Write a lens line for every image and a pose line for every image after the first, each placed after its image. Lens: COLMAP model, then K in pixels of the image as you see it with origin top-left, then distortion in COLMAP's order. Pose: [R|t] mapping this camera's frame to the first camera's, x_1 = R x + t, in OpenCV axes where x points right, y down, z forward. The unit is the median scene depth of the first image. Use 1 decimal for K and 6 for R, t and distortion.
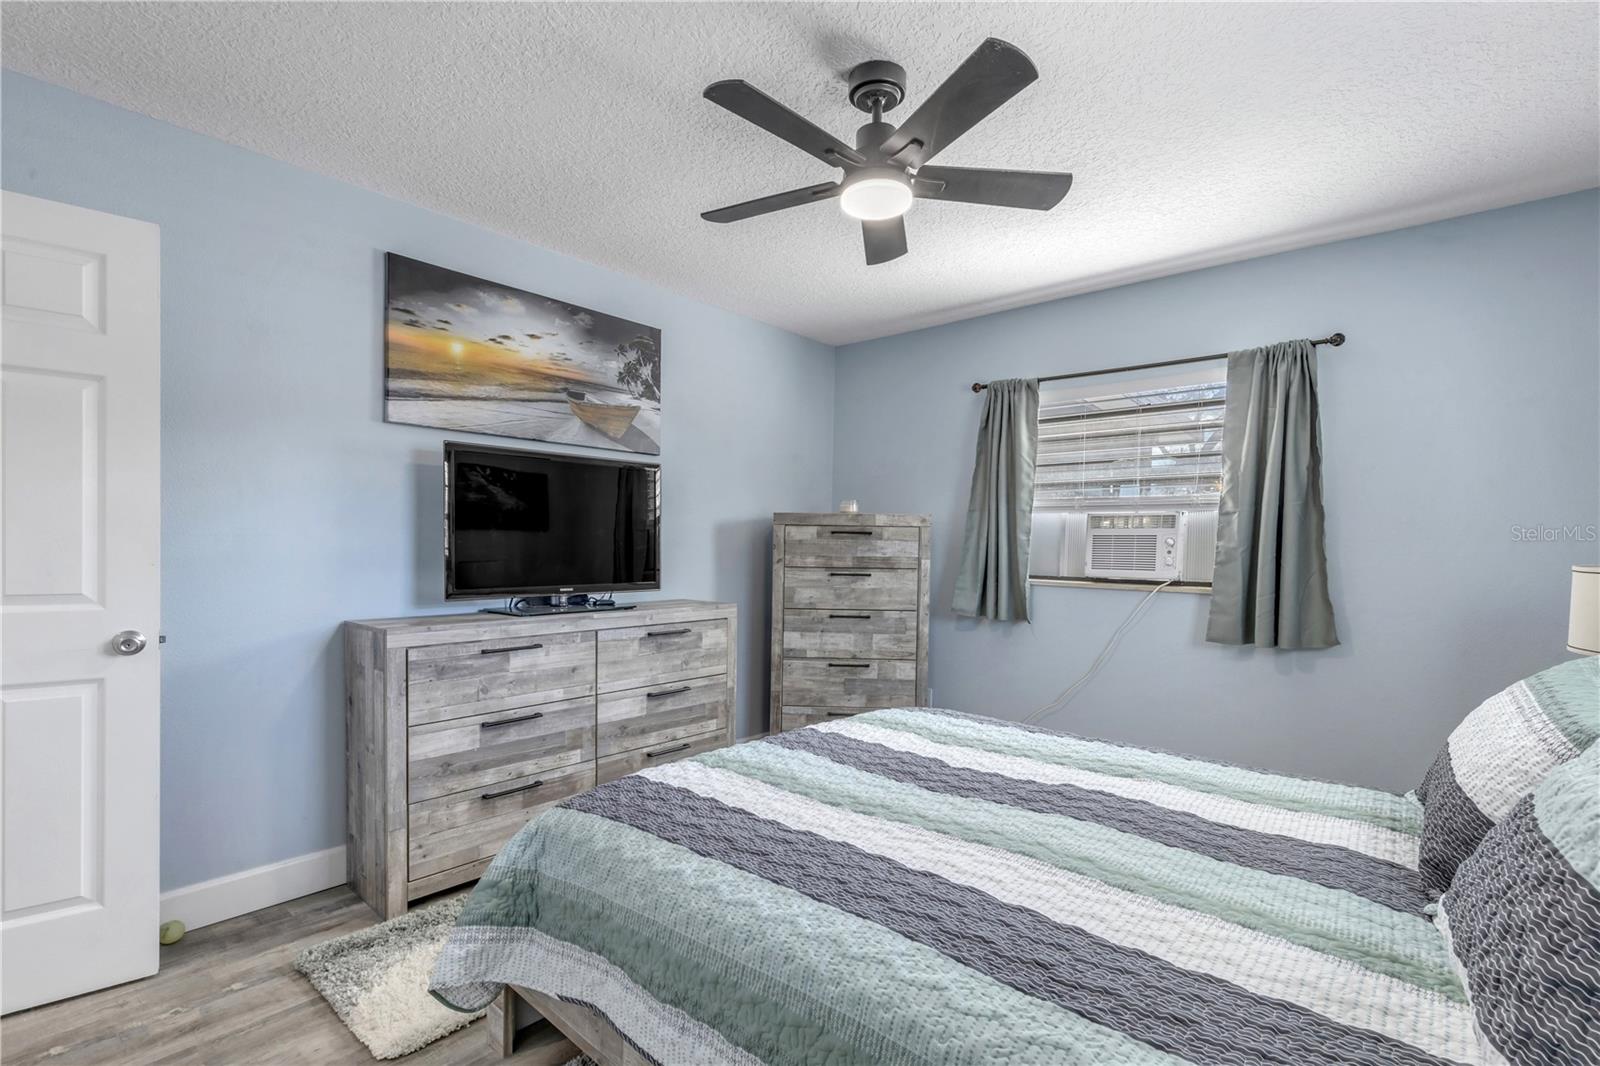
lens RADIAL K [[740.2, 0, 800.3], [0, 740.2, 557.1], [0, 0, 1]] dist [-0.000263, -0.000142]
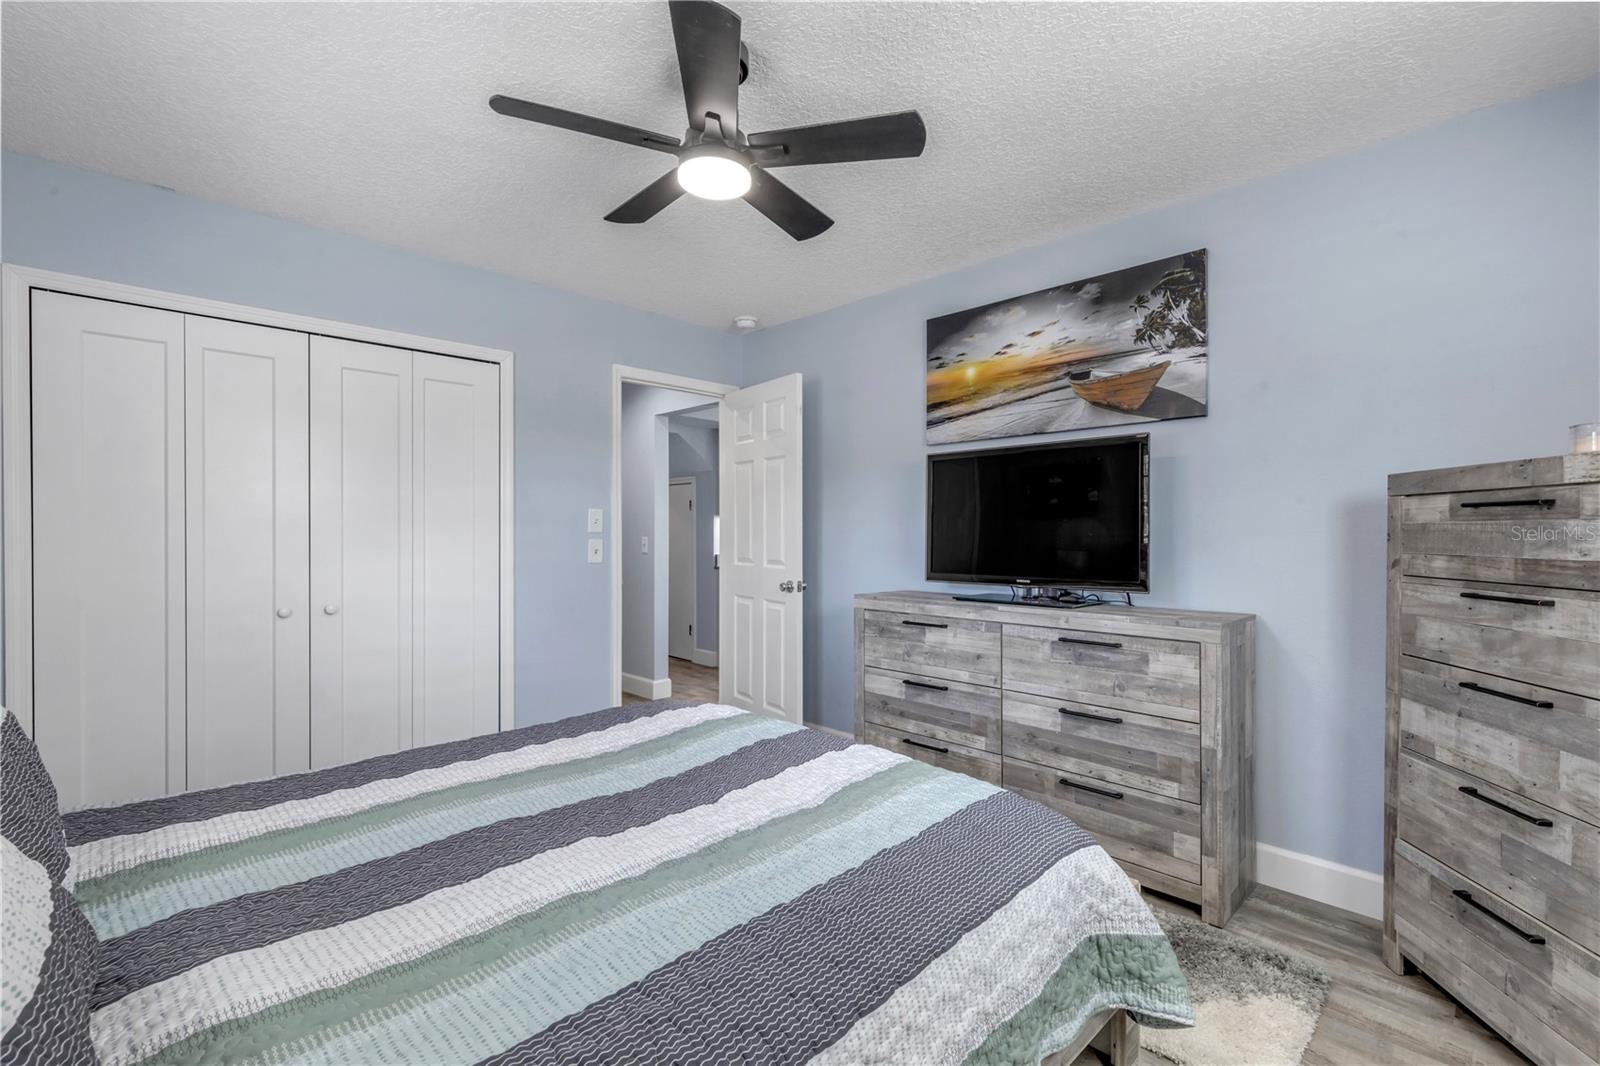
lens RADIAL K [[722.7, 0, 797.7], [0, 722.7, 532.3], [0, 0, 1]] dist [0.003029, -0.000140]
pose [[-0.085586, -0.016472, -0.996195, 0.627653], [-0.021495, 0.999661, -0.014683, -0.000943], [0.996099, 0.020157, -0.085911, 0.724527]]
